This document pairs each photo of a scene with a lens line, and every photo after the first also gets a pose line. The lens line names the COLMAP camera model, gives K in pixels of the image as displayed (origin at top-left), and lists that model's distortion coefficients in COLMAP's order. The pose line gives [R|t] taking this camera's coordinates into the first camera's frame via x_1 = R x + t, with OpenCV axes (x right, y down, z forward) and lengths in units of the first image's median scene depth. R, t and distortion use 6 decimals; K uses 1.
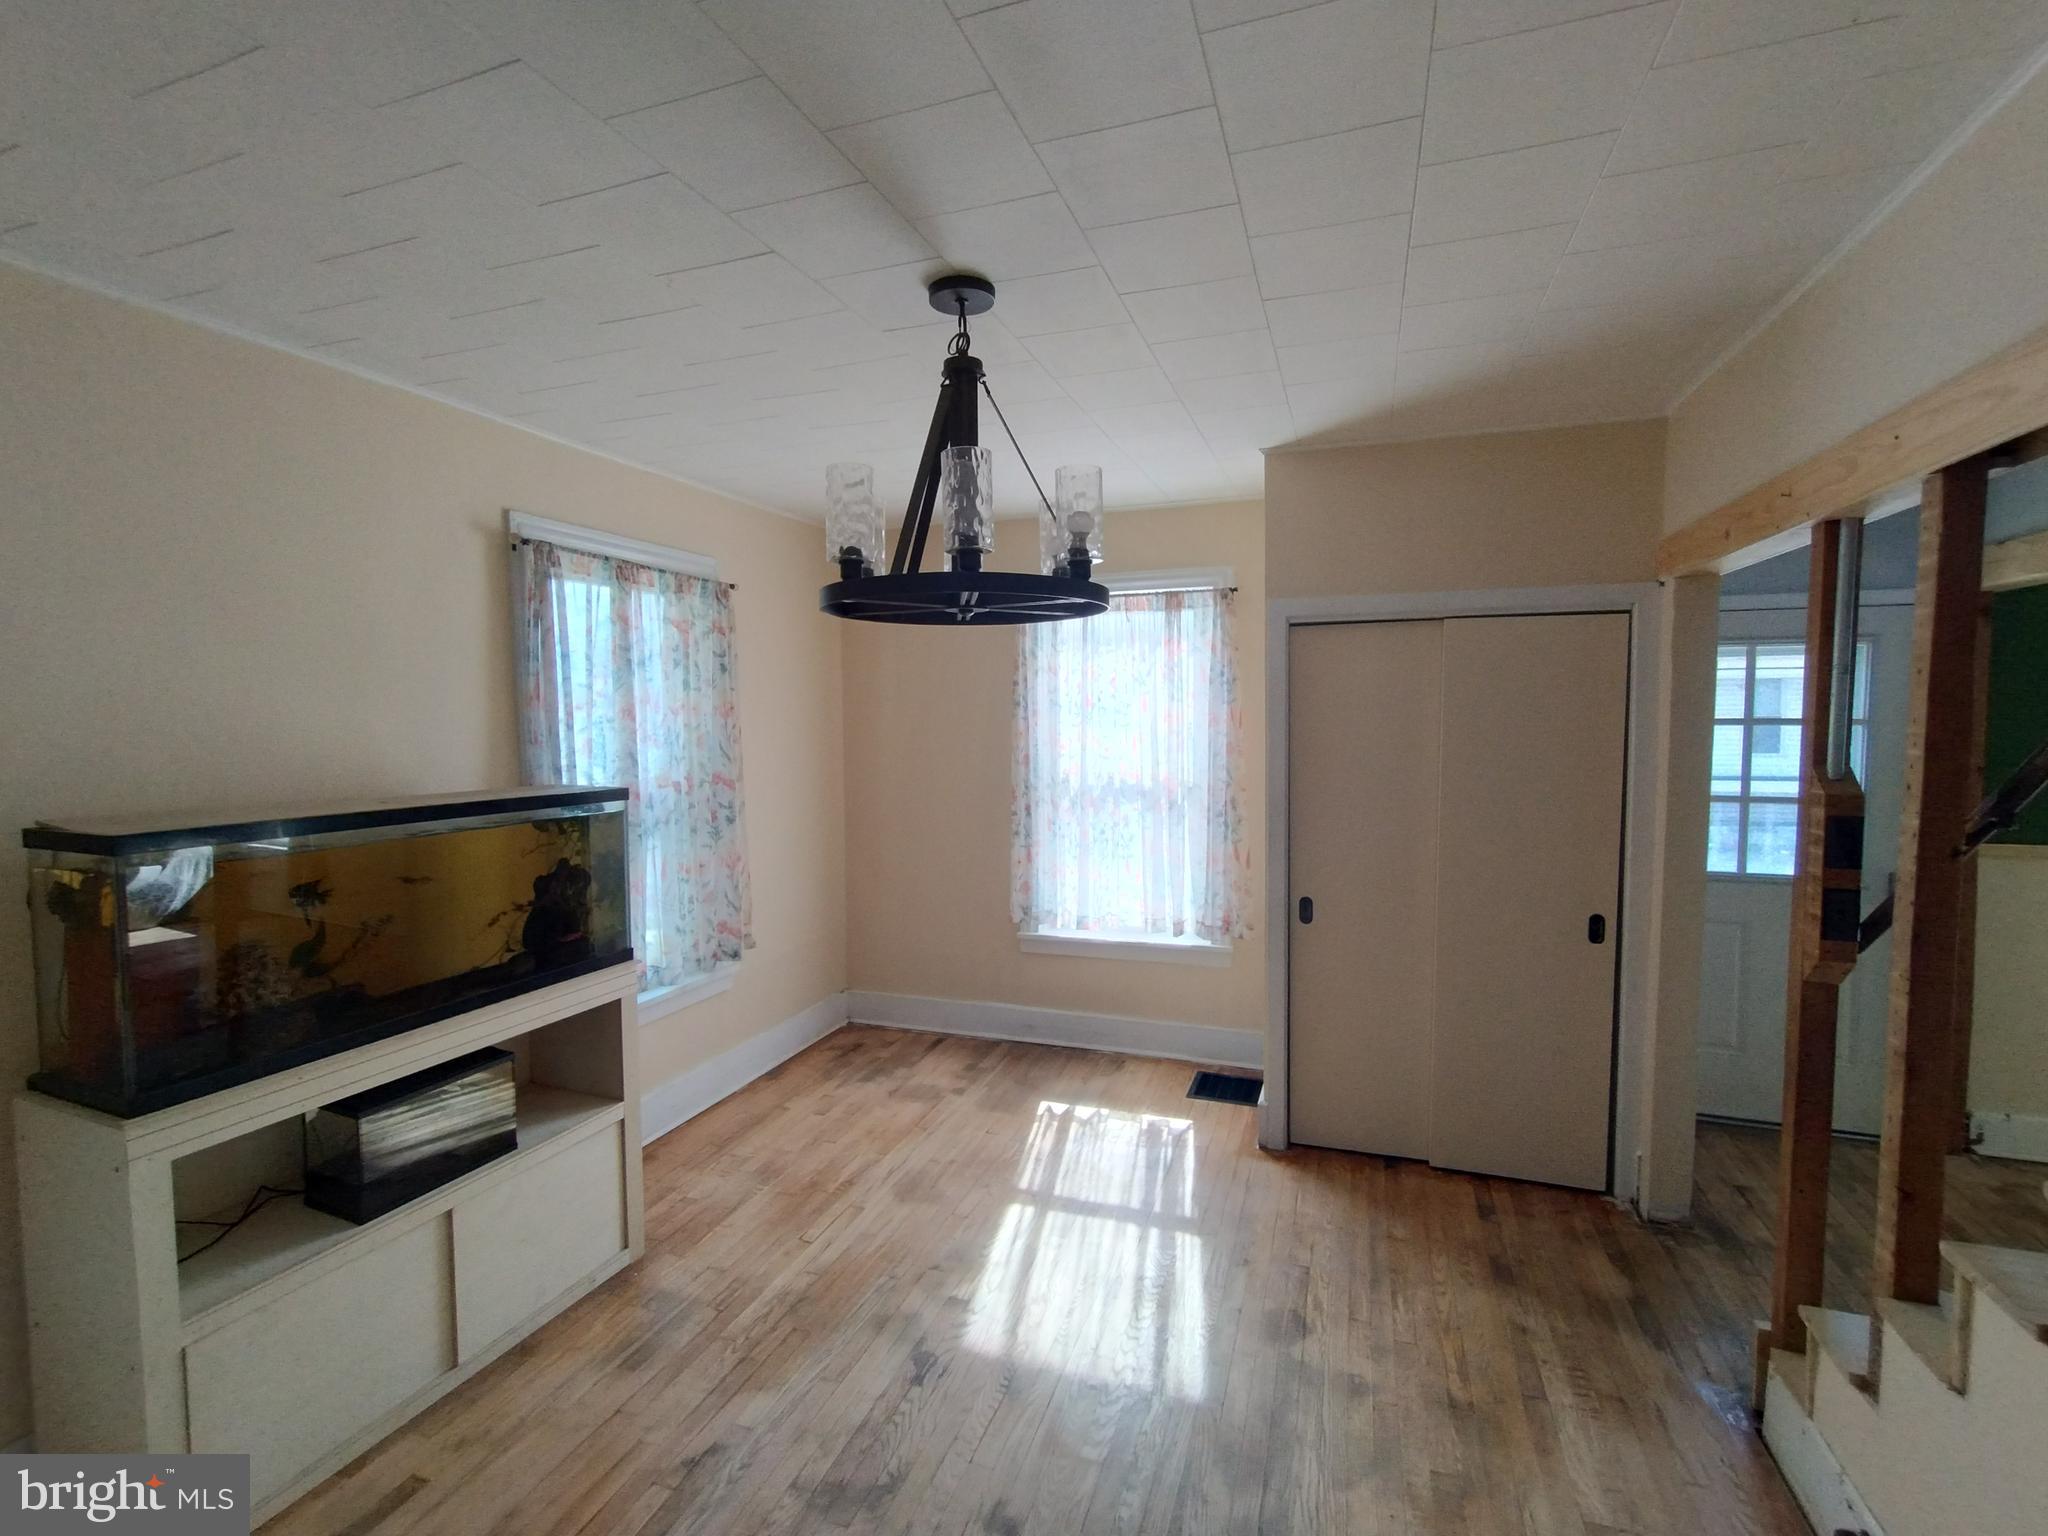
lens RADIAL K [[925.3, 0, 1024.0], [0, 925.3, 766.2], [0, 0, 1]] dist [-0.012334, 0.002111]
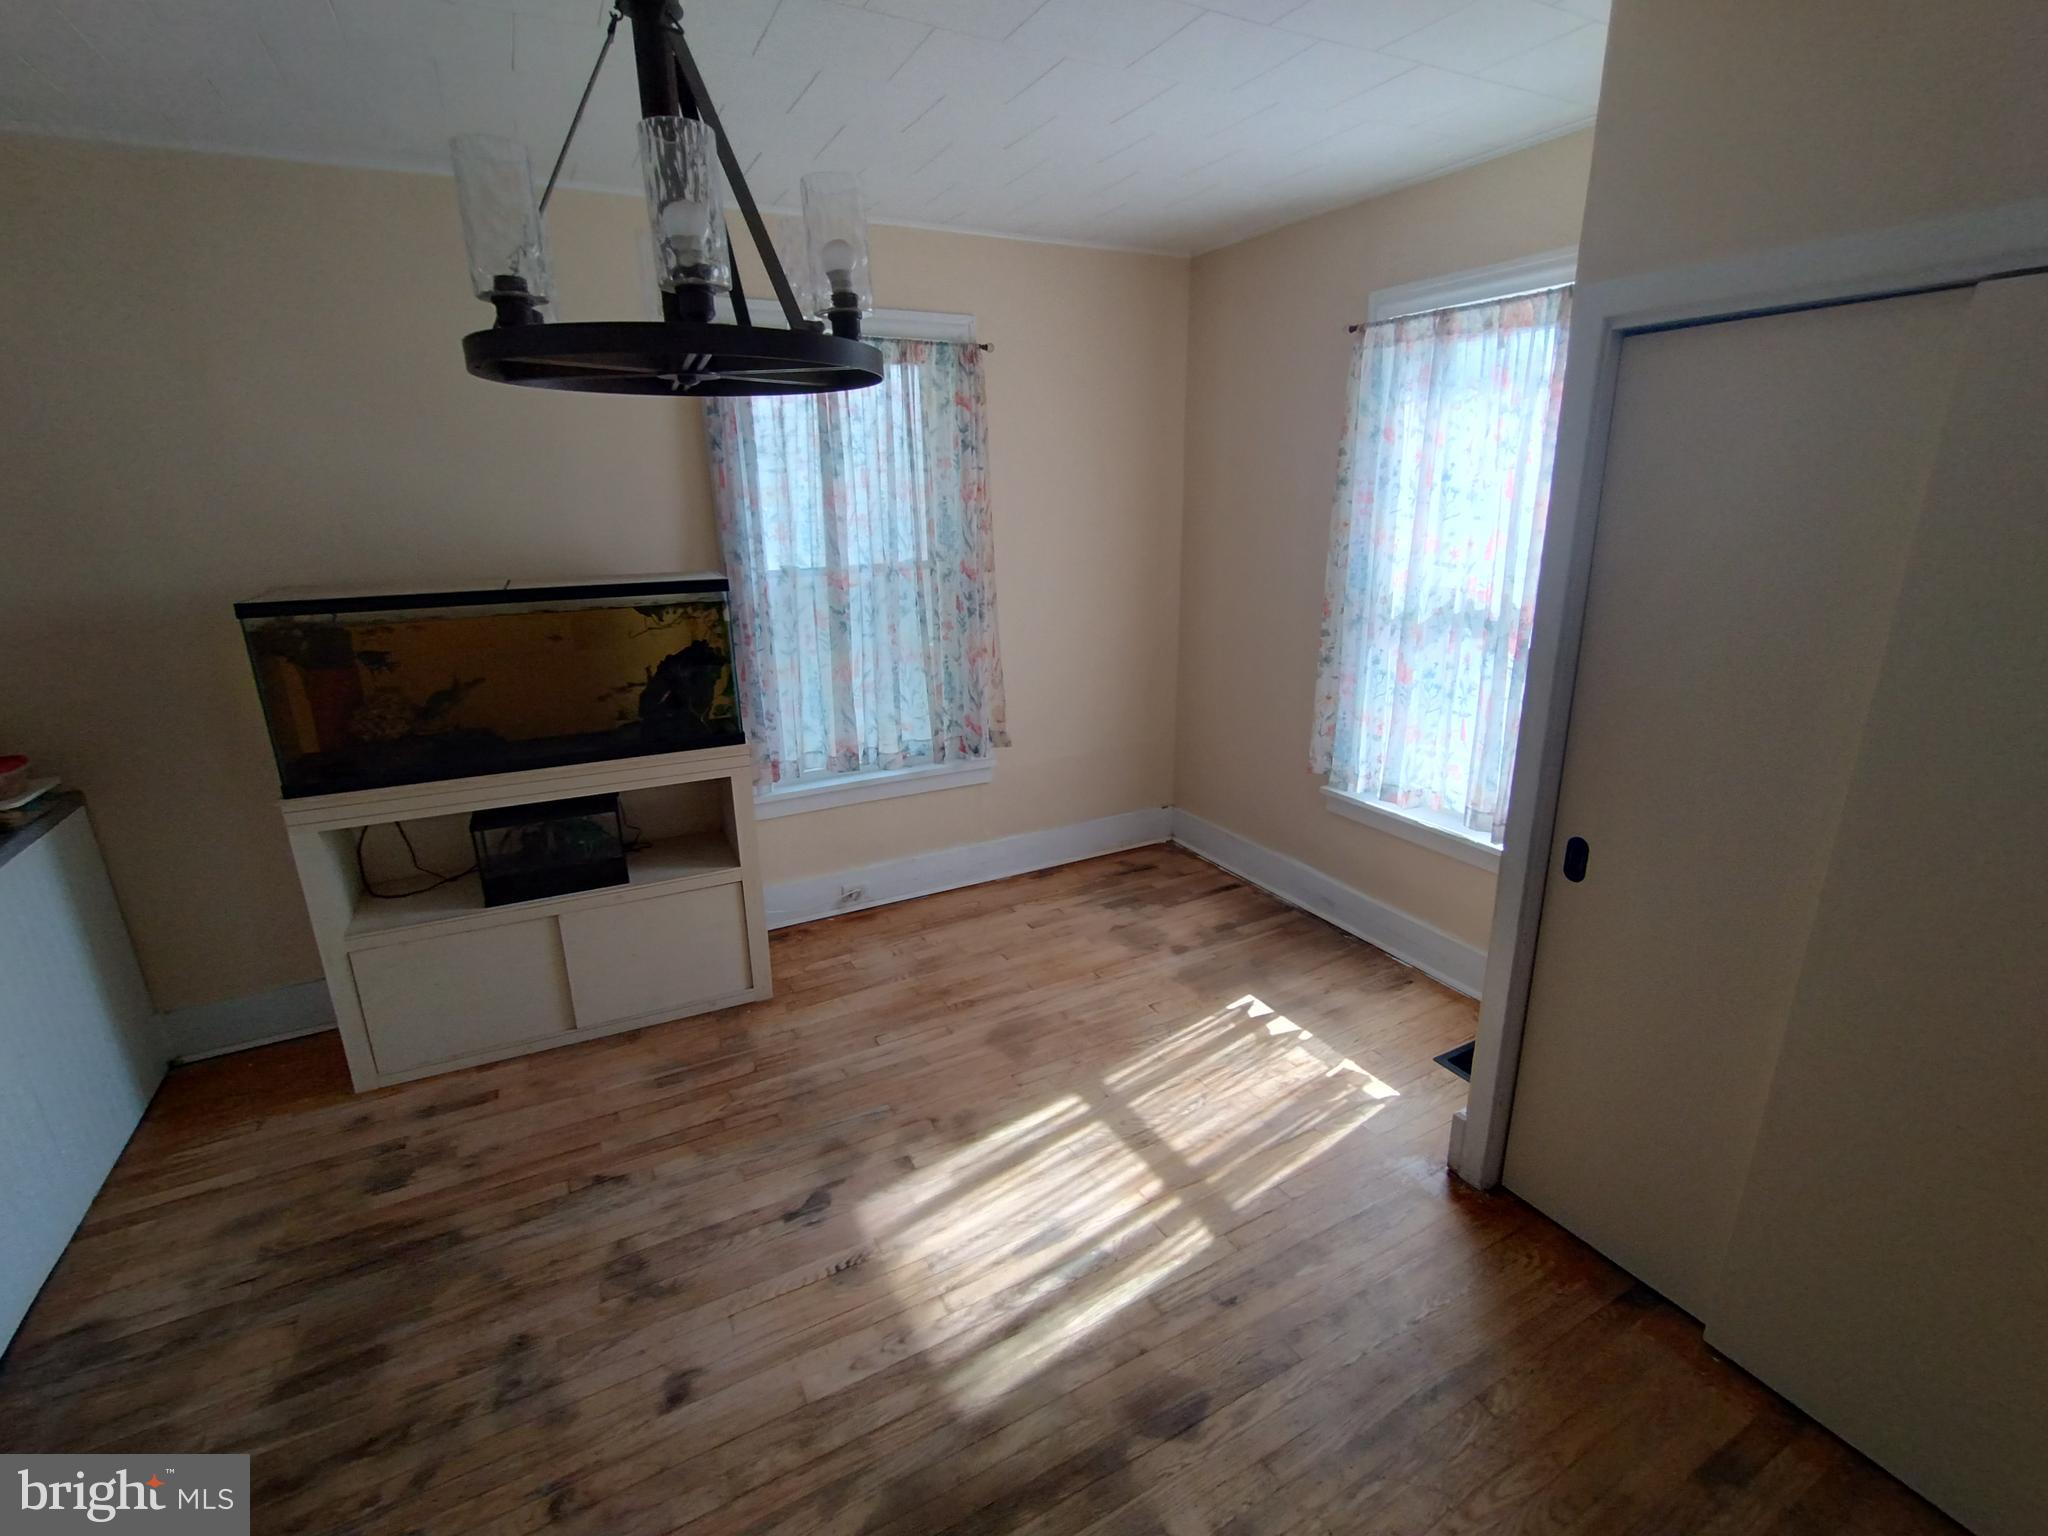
lens RADIAL K [[925.3, 0, 1028.4], [0, 925.3, 765.3], [0, 0, 1]] dist [-0.012334, 0.002111]
pose [[0.744042, 0.194414, -0.639222, 0.407722], [-0.033026, 0.966261, 0.255438, -0.038972], [0.667316, -0.168945, 0.725360, 0.358726]]
